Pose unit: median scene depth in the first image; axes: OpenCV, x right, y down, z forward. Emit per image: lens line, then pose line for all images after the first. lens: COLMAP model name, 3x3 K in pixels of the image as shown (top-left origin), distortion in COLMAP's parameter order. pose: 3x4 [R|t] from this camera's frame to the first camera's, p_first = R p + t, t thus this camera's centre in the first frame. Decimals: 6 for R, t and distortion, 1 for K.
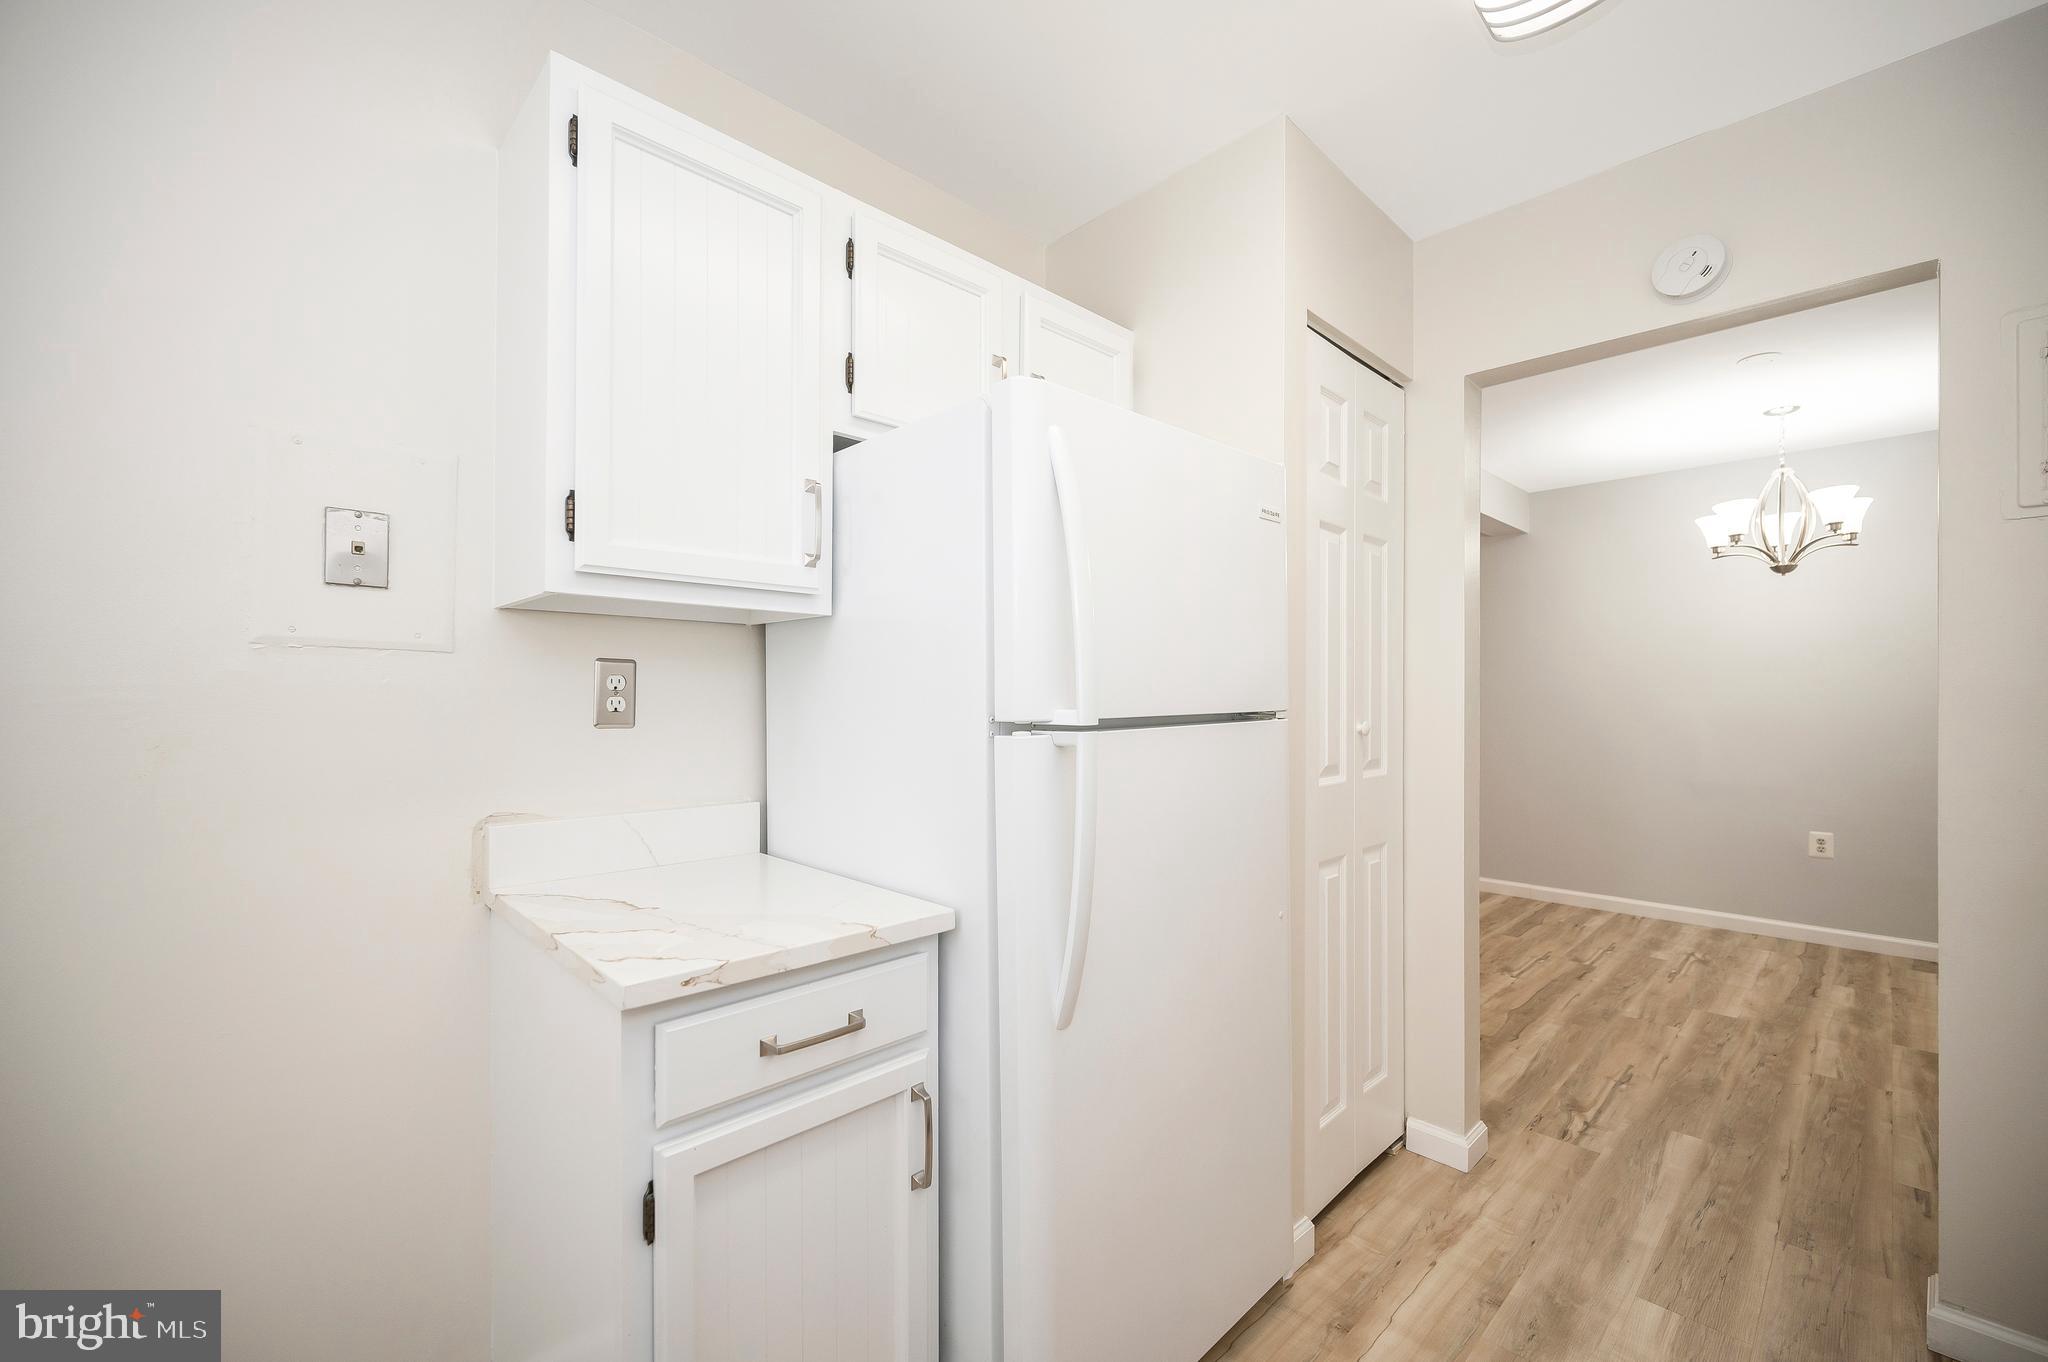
lens RADIAL K [[848.9, 0, 1052.4], [0, 848.9, 695.9], [0, 0, 1]] dist [-0.001295, -0.000147]
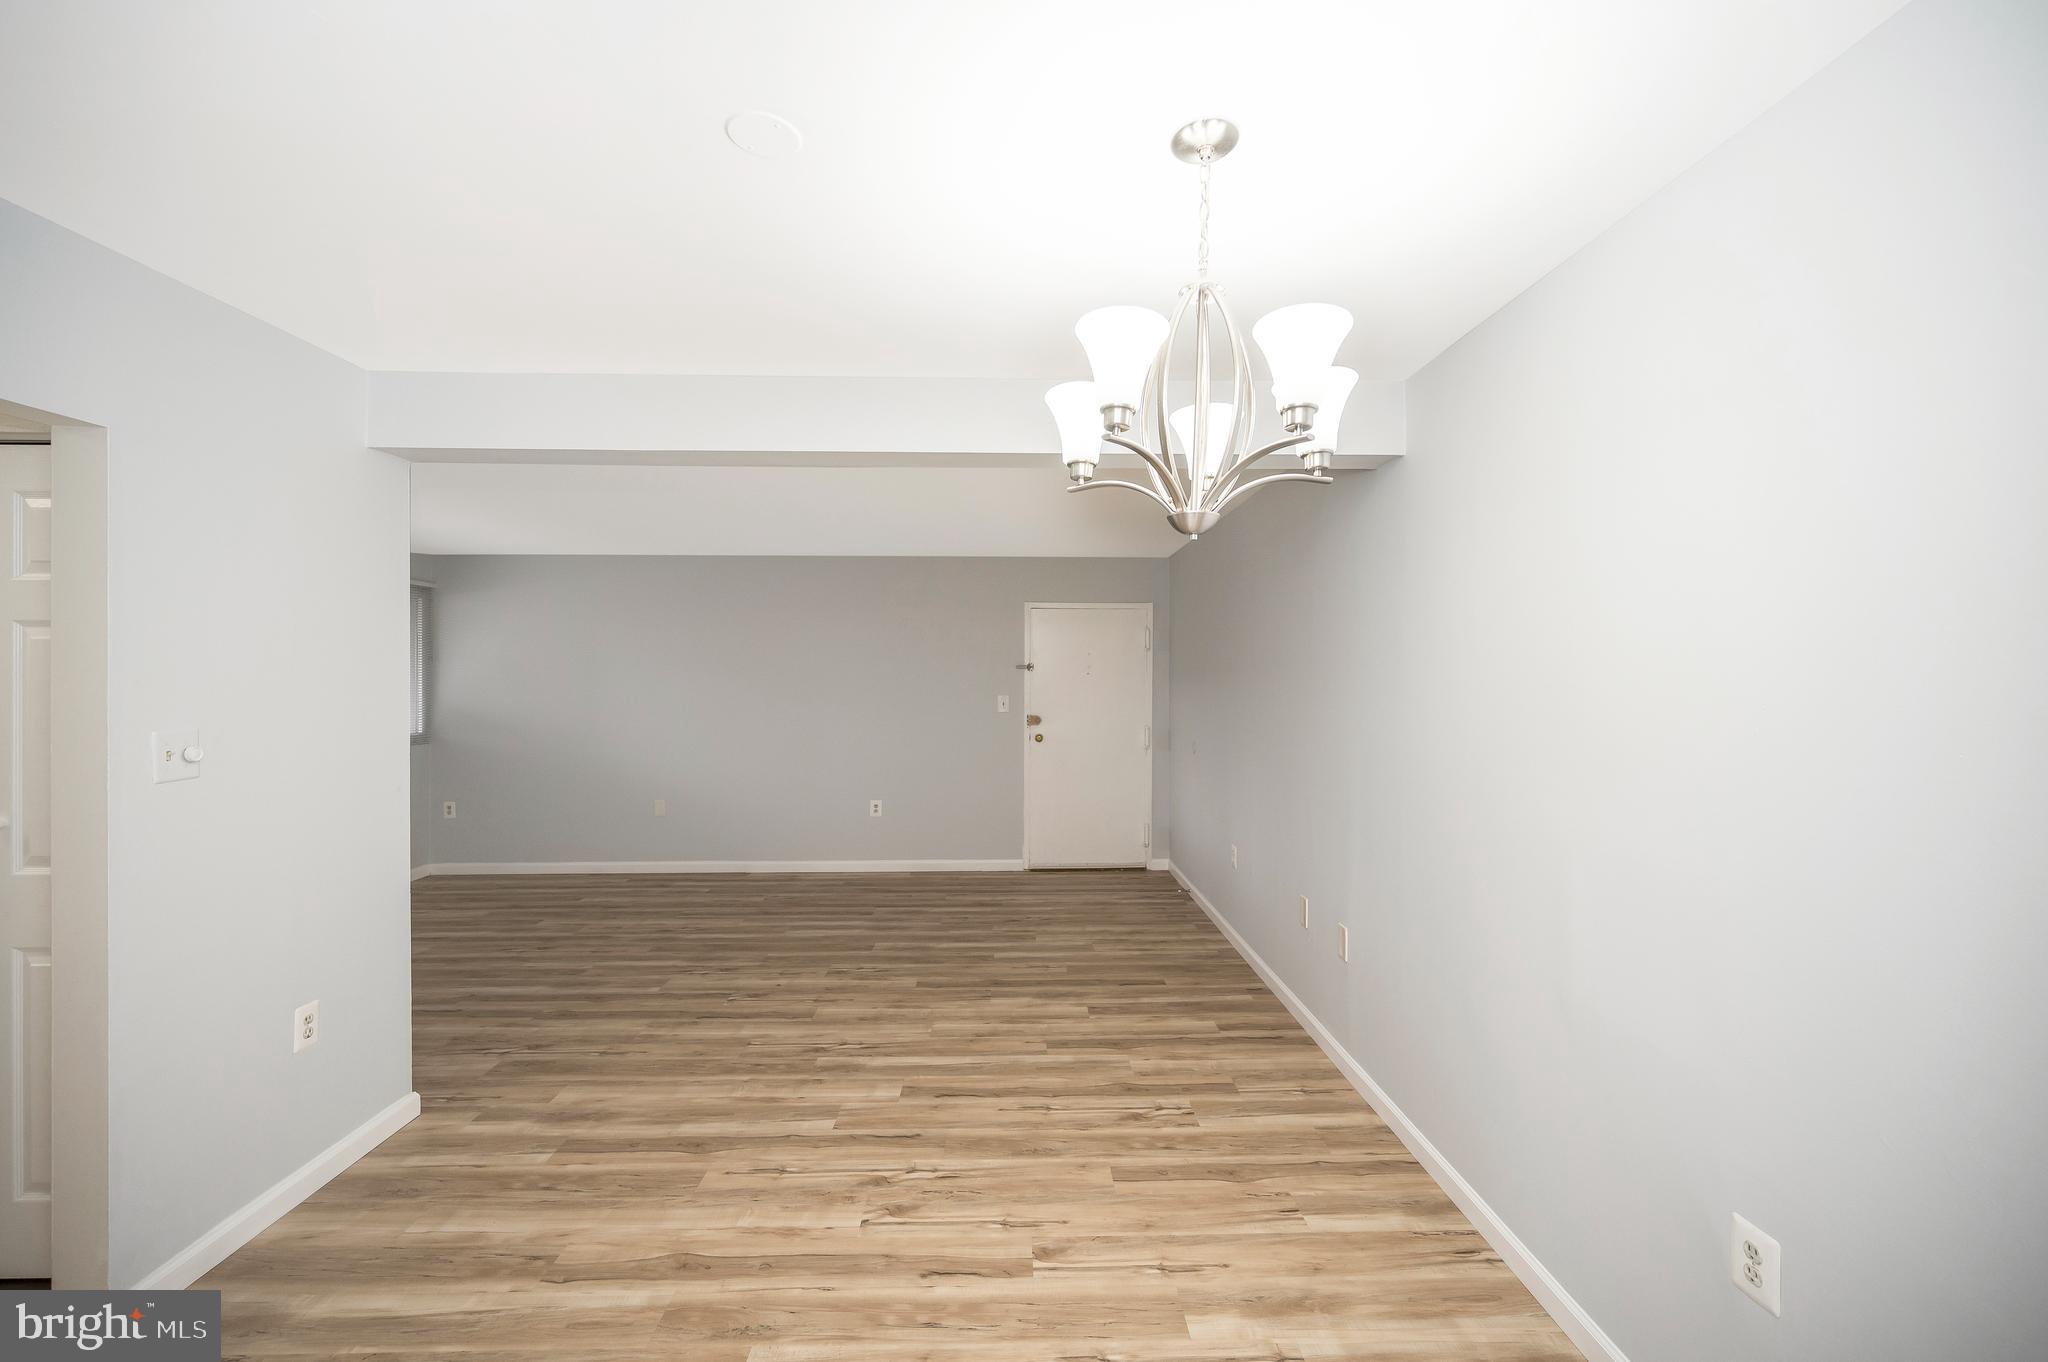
lens RADIAL K [[848.9, 0, 1042.0], [0, 848.9, 695.6], [0, 0, 1]] dist [-0.001295, -0.000147]
pose [[0.723176, 0.006261, -0.690636, 1.028793], [0.002650, 0.999926, 0.011840, -0.067393], [0.690659, -0.010392, 0.723106, 0.608601]]
